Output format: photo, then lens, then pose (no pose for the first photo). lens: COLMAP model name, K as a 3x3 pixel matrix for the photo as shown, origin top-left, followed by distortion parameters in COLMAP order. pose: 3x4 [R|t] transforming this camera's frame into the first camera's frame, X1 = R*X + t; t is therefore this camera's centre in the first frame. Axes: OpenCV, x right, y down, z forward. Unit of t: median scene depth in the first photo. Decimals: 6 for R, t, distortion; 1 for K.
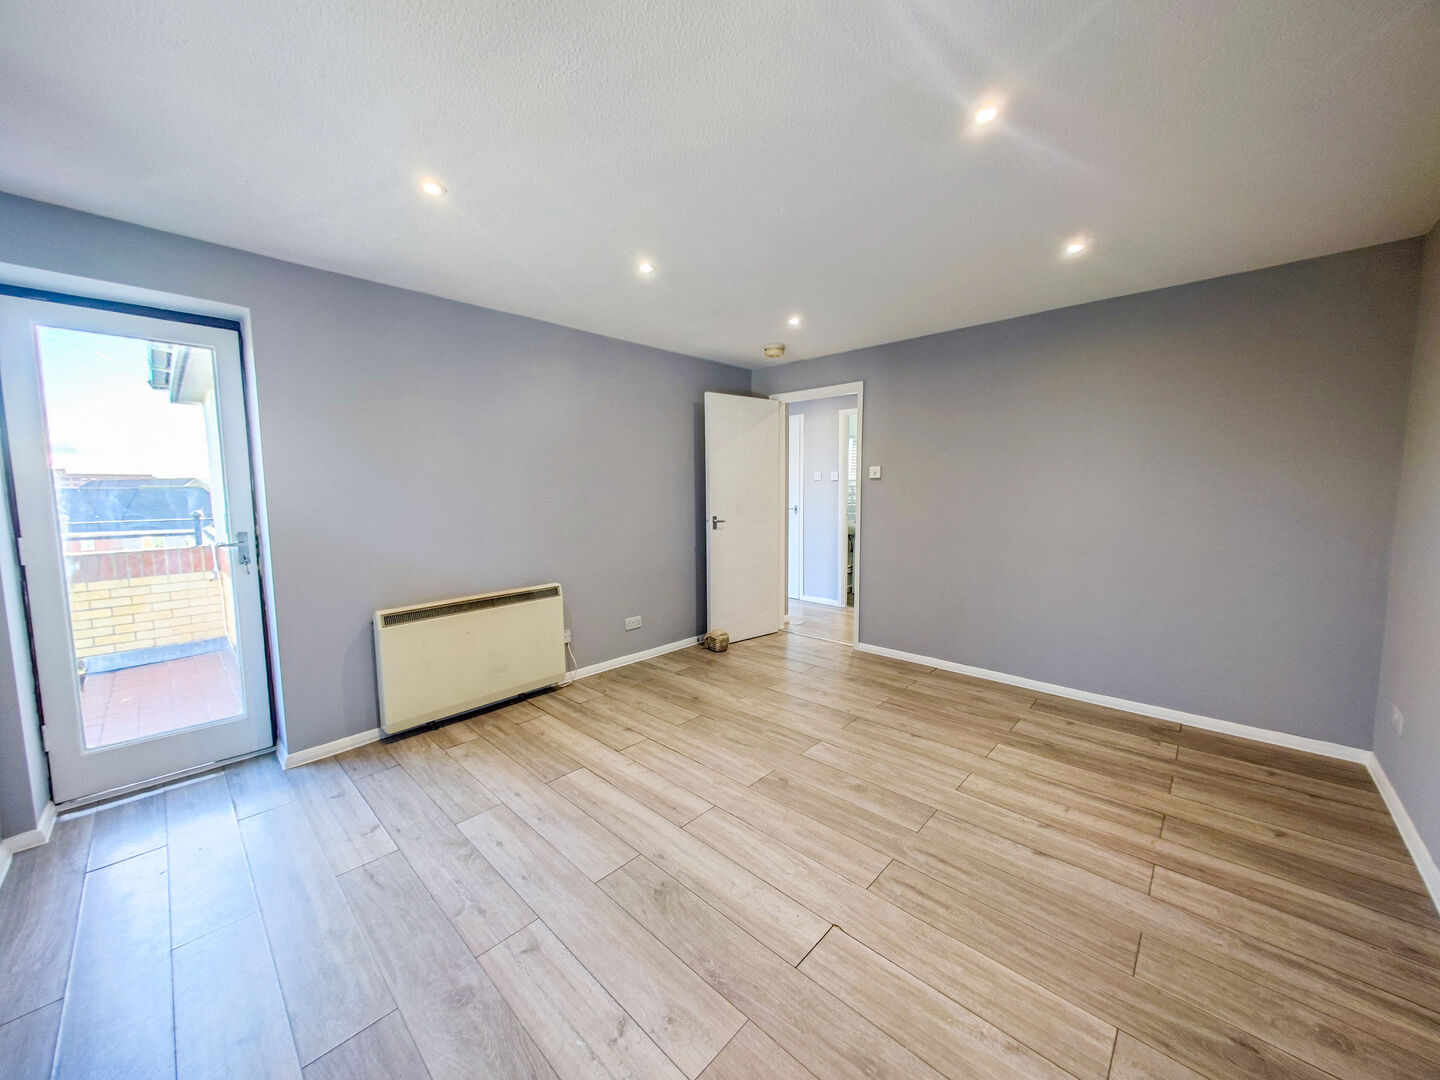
lens RADIAL K [[537.0, 0, 694.0], [0, 537.0, 547.5], [0, 0, 1]] dist [-0.008202, 0.000837]
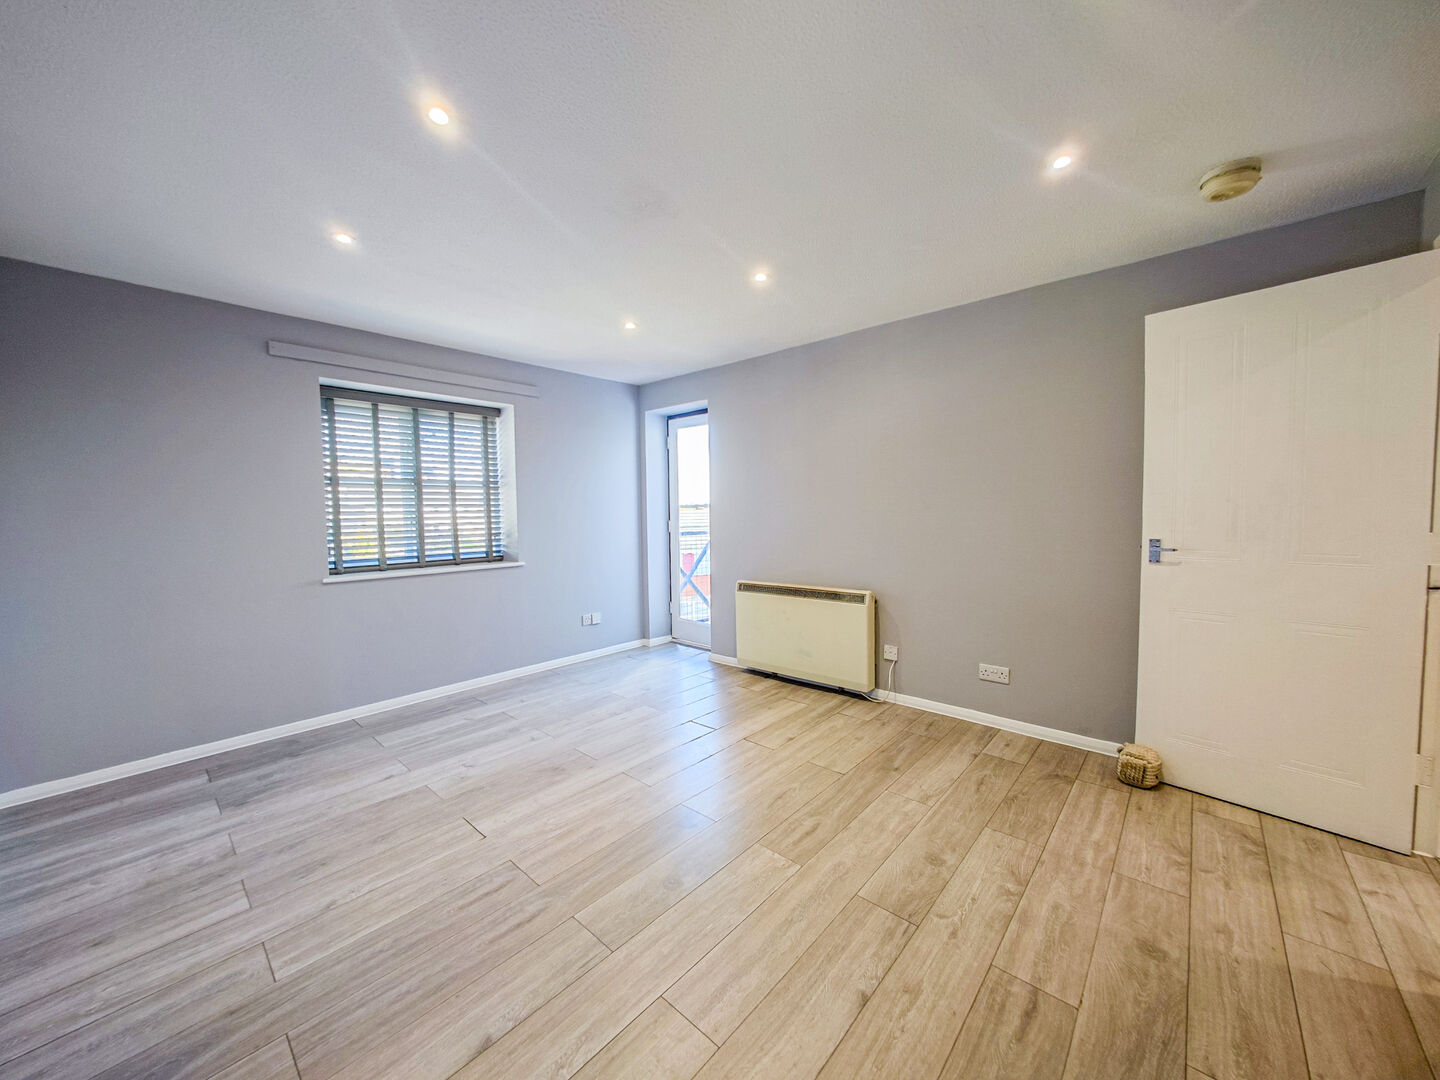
lens RADIAL K [[537.0, 0, 713.5], [0, 537.0, 546.8], [0, 0, 1]] dist [-0.008202, 0.000837]
pose [[0.043455, 0.078074, -0.996000, 0.887621], [-0.099564, 0.992317, 0.073442, -0.074075], [0.994082, 0.095975, 0.050894, 0.836656]]
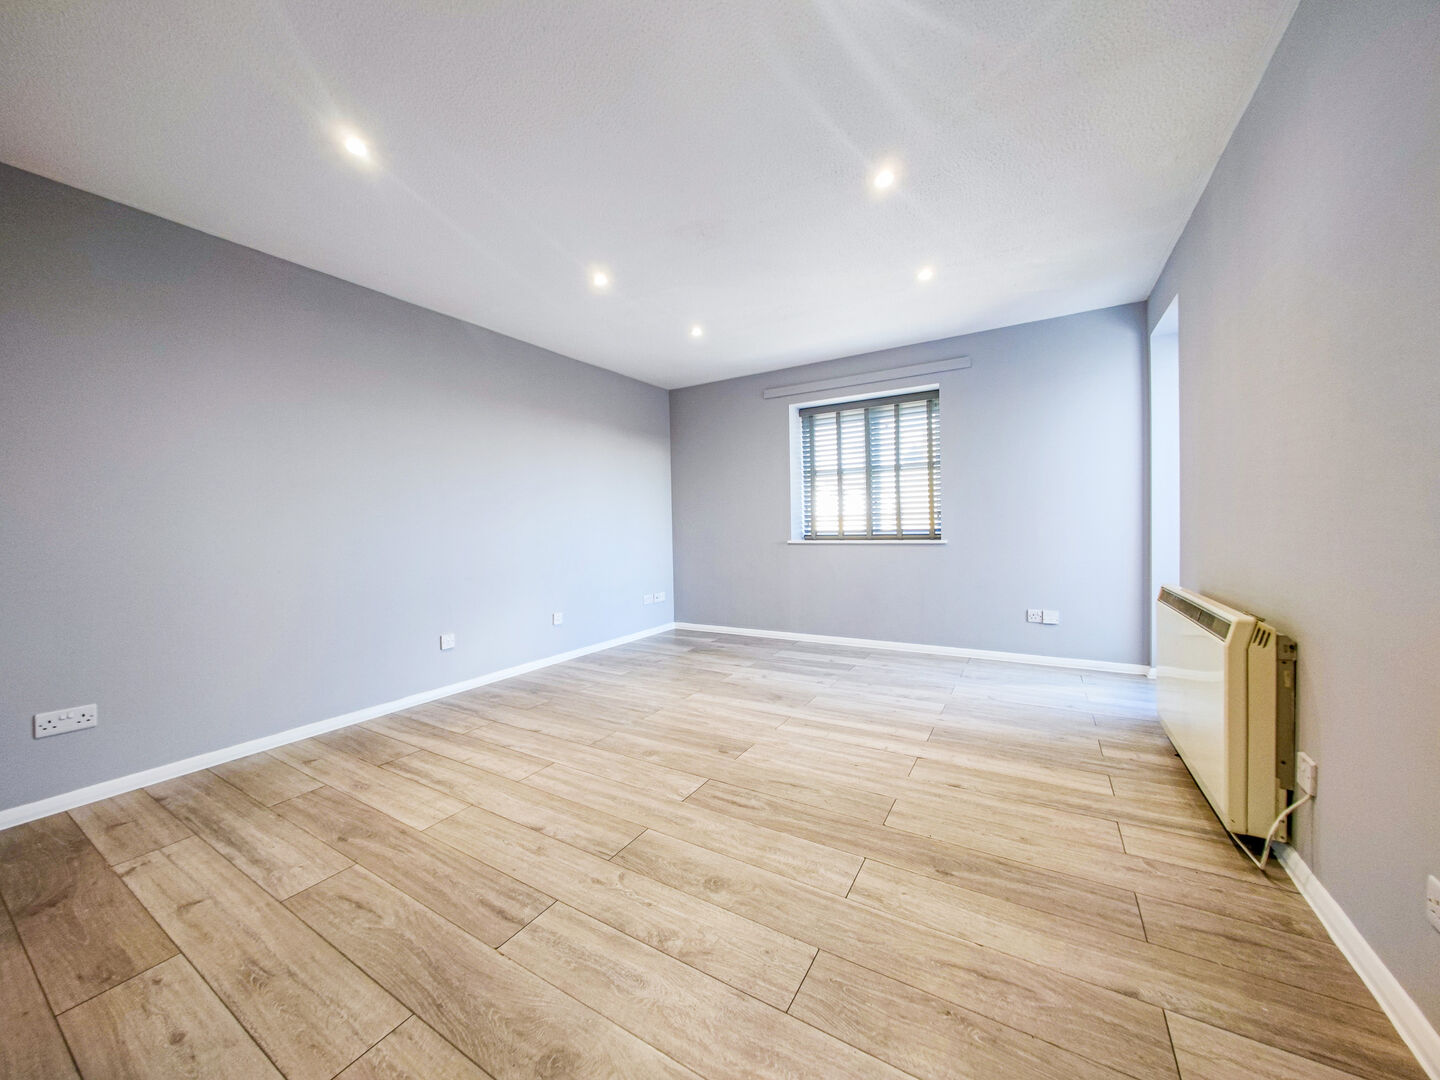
lens RADIAL K [[537.0, 0, 691.0], [0, 537.0, 548.9], [0, 0, 1]] dist [-0.008202, 0.000837]
pose [[-0.978167, 0.040801, -0.203777, 0.364938], [0.009408, 0.988227, 0.152705, -0.077392], [0.207609, 0.147453, -0.967035, 1.674675]]
